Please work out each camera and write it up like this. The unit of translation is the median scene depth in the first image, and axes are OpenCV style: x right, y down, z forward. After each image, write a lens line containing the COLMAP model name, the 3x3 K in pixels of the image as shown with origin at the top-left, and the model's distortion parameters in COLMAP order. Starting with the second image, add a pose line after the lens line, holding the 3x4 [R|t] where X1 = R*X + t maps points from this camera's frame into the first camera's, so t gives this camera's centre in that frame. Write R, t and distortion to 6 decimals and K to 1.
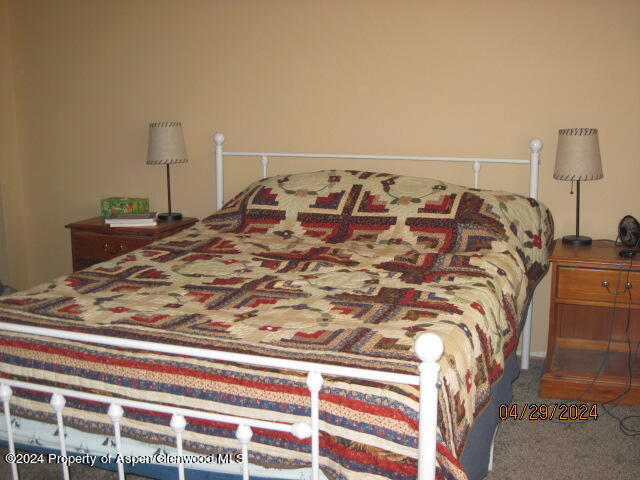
lens RADIAL K [[802.0, 0, 320.3], [0, 802.0, 239.8], [0, 0, 1]] dist [-0.032558, 0.000000]
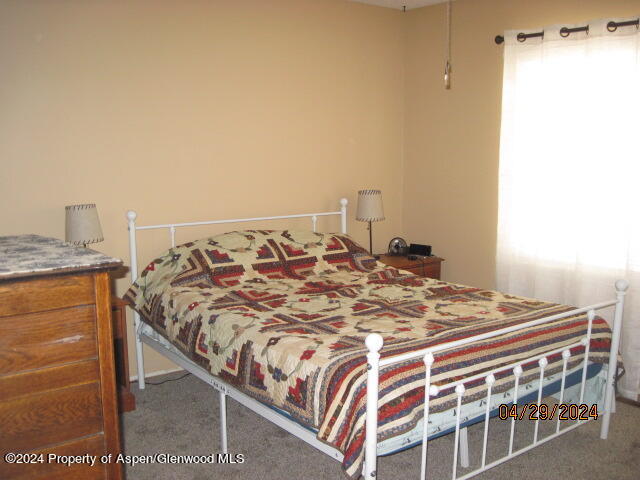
lens RADIAL K [[657.1, 0, 320.0], [0, 657.1, 241.1], [0, 0, 1]] dist [-0.101257, 0.000000]
pose [[0.537602, -0.106980, 0.836385, -1.129444], [0.164242, 0.986206, 0.020574, -0.099573], [-0.827048, 0.126309, 0.547756, 0.426939]]
